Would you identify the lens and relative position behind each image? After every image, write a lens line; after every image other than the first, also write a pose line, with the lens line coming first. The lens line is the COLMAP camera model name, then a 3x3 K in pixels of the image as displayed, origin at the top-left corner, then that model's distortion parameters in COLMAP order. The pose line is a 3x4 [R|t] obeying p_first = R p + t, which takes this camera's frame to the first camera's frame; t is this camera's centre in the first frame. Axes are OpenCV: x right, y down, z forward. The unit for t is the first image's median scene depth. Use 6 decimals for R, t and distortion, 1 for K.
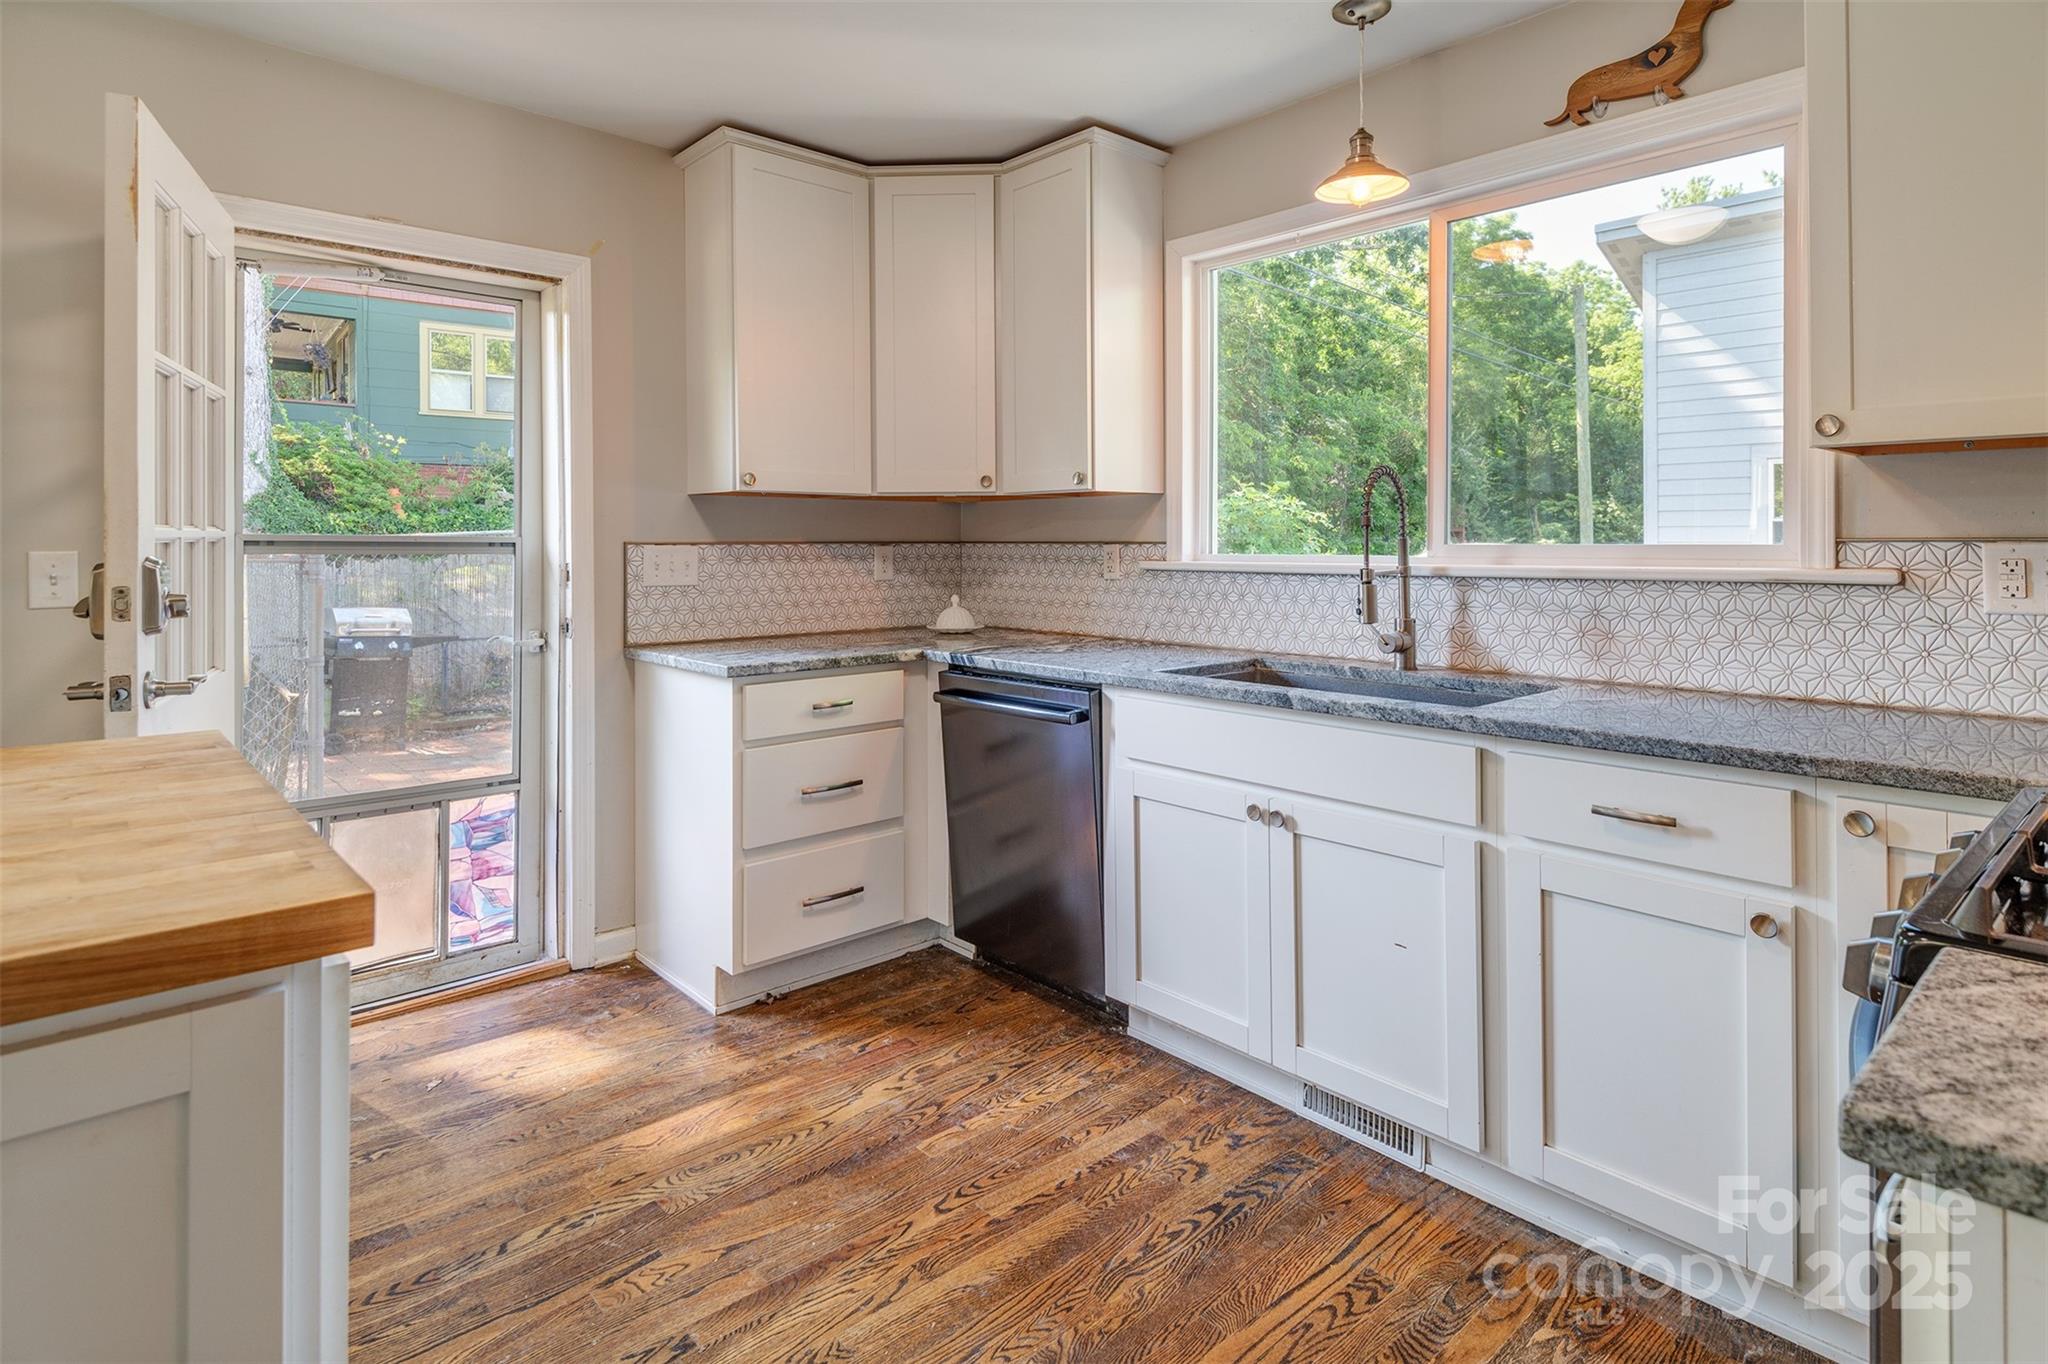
lens RADIAL K [[1082.8, 0, 914.1], [0, 1082.8, 548.3], [0, 0, 1]] dist [0.003933, -0.000764]
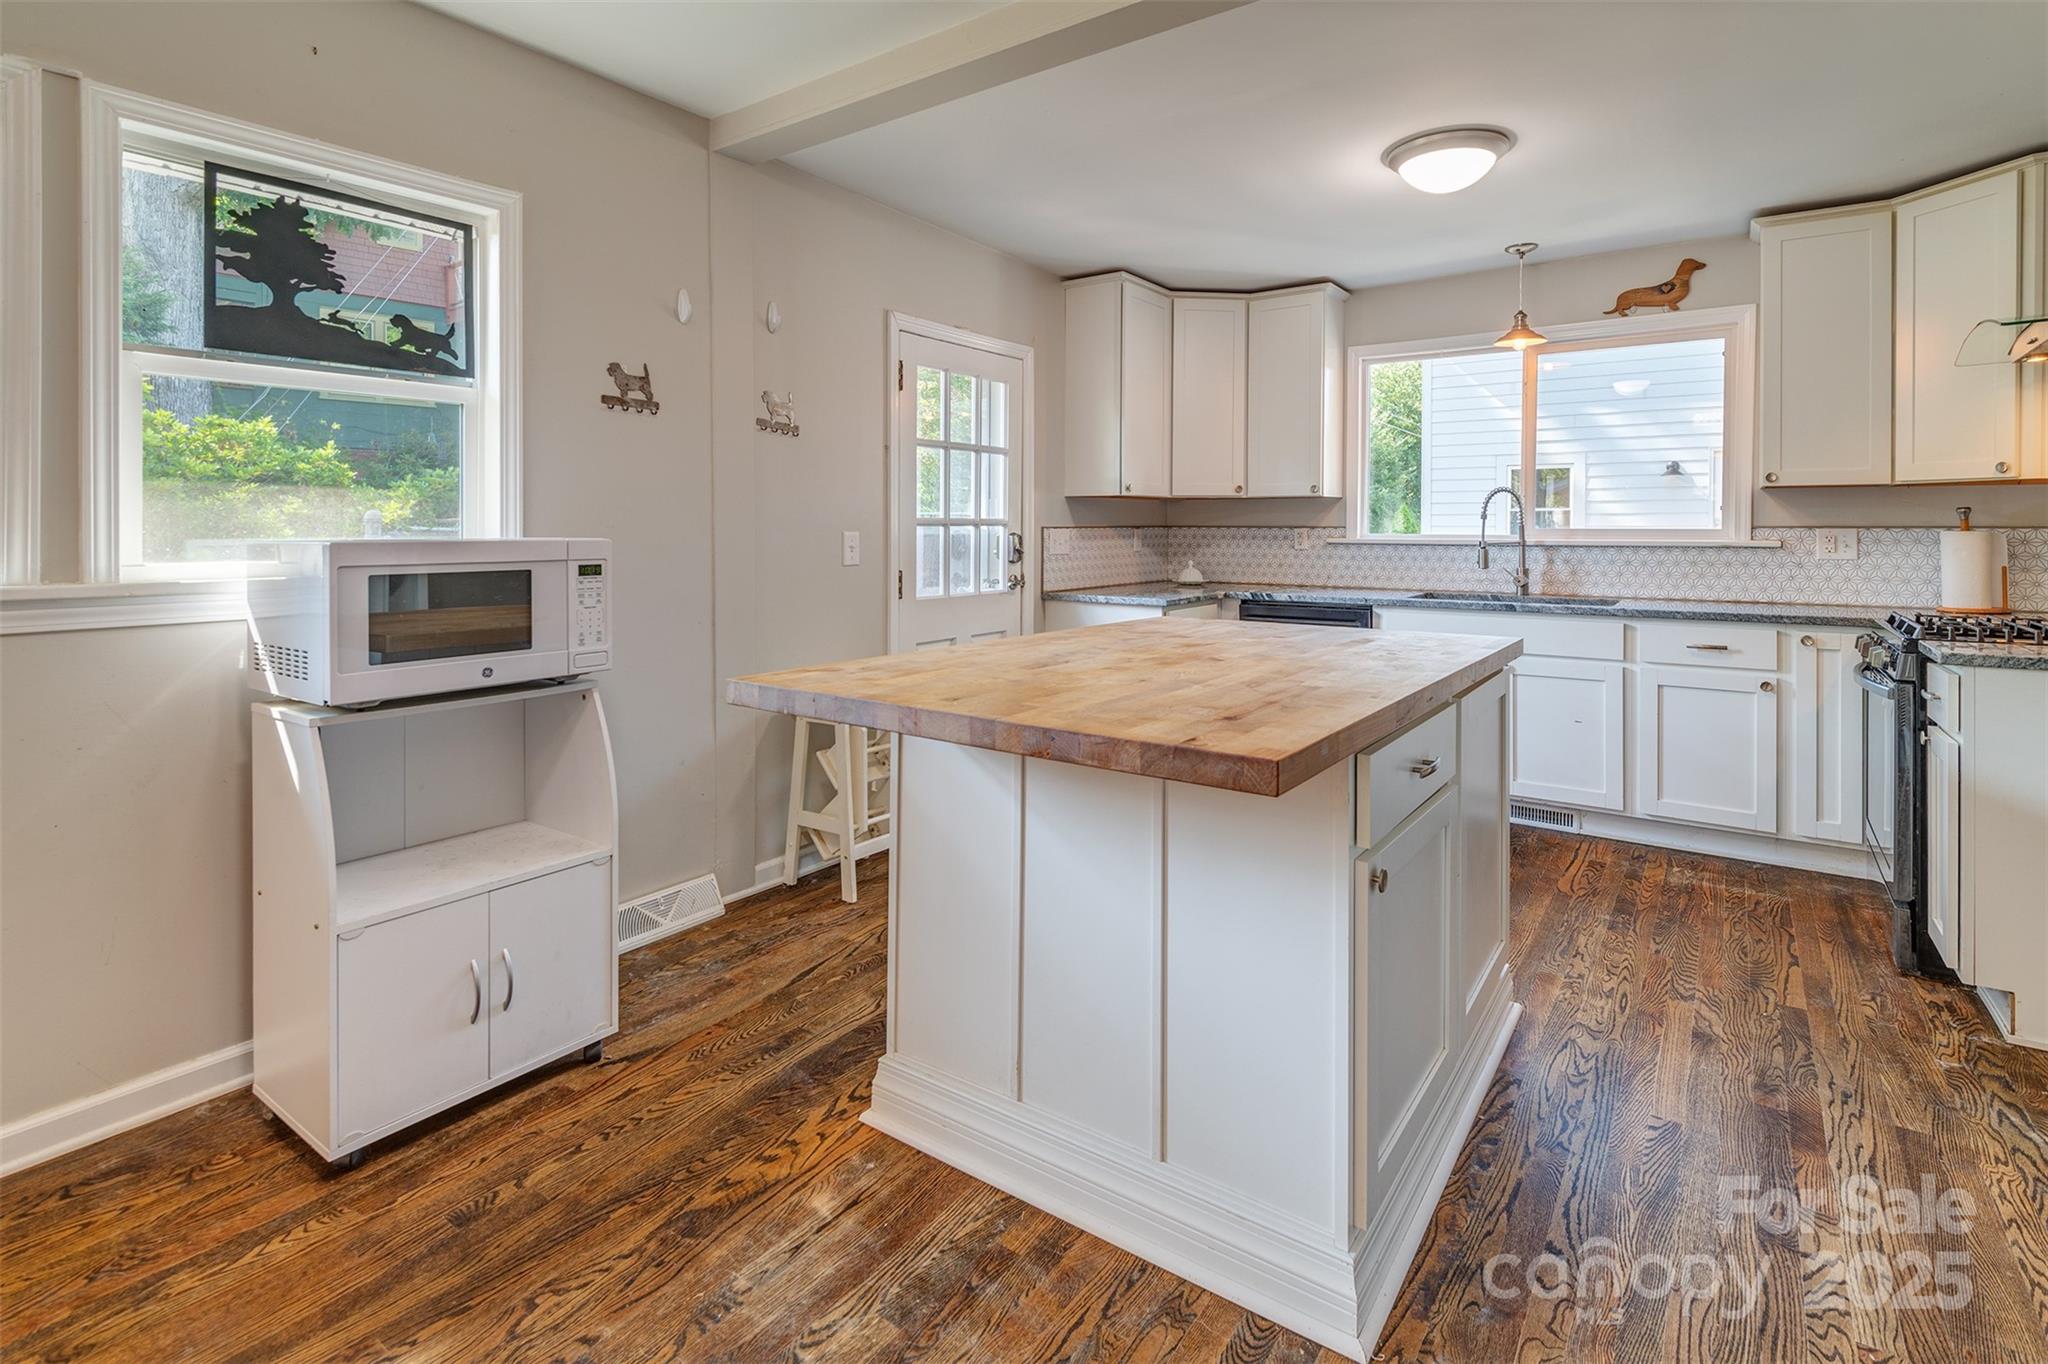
lens RADIAL K [[1023.0, 0, 906.6], [0, 1023.0, 545.0], [0, 0, 1]] dist [0.027293, -0.013929]
pose [[0.977732, -0.001354, 0.209853, -1.123566], [-0.001551, 0.999905, 0.013676, 0.002269], [-0.209851, -0.013697, 0.977637, -0.606532]]
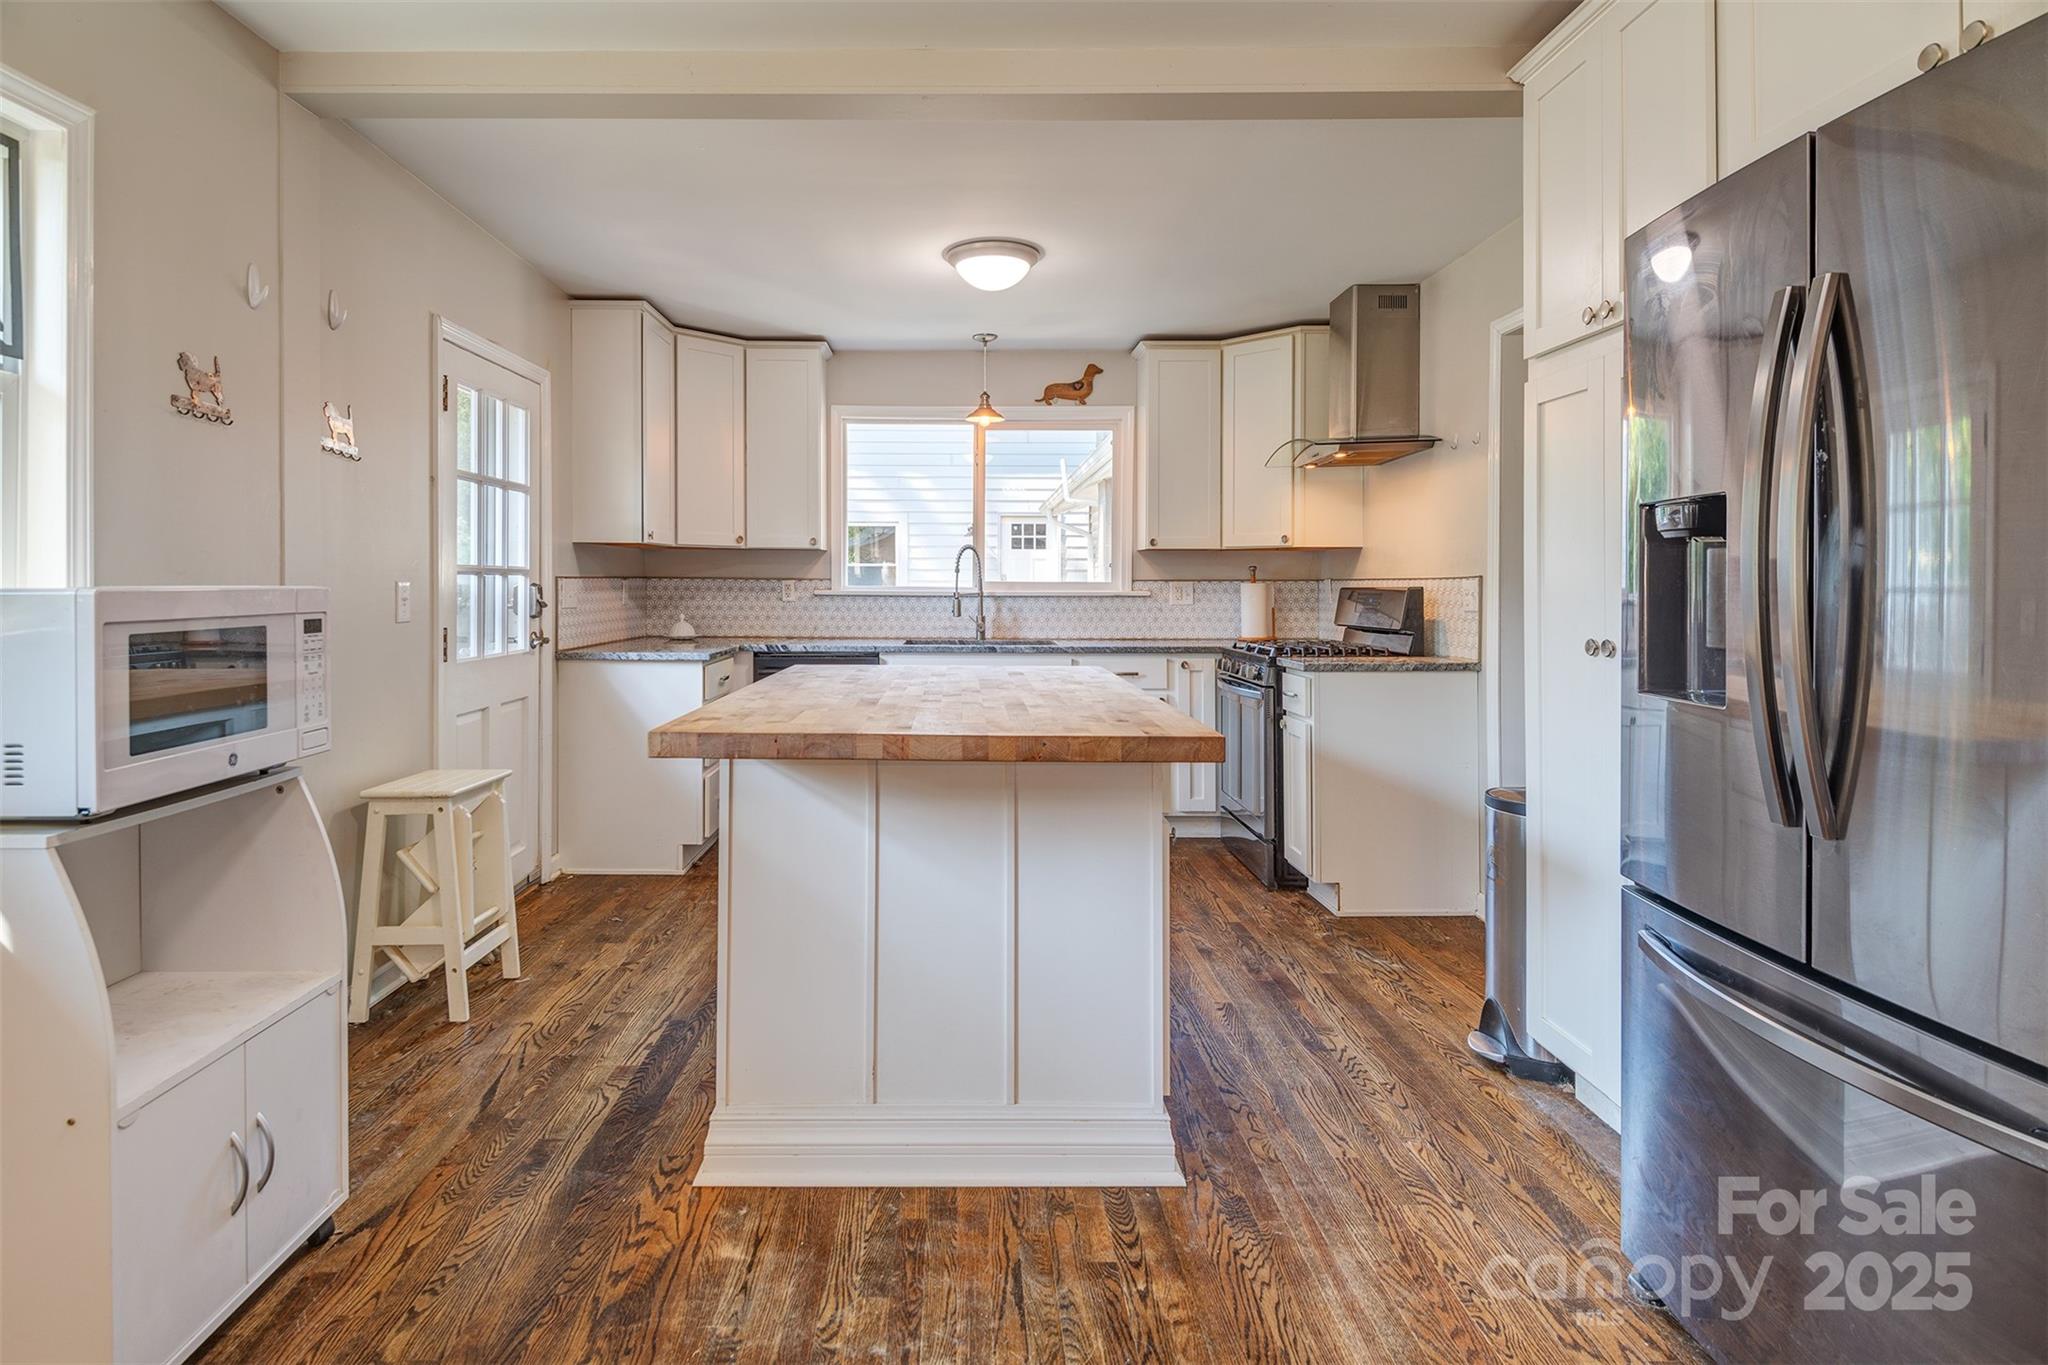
lens RADIAL K [[1205.3, 0, 956.6], [0, 1205.3, 588.0], [0, 0, 1]] dist [0.003778, -0.000622]
pose [[0.628450, 0.001333, 0.777849, -1.666696], [-0.002662, 0.999996, 0.000436, 0.010712], [-0.777846, -0.002345, 0.628451, -0.533516]]
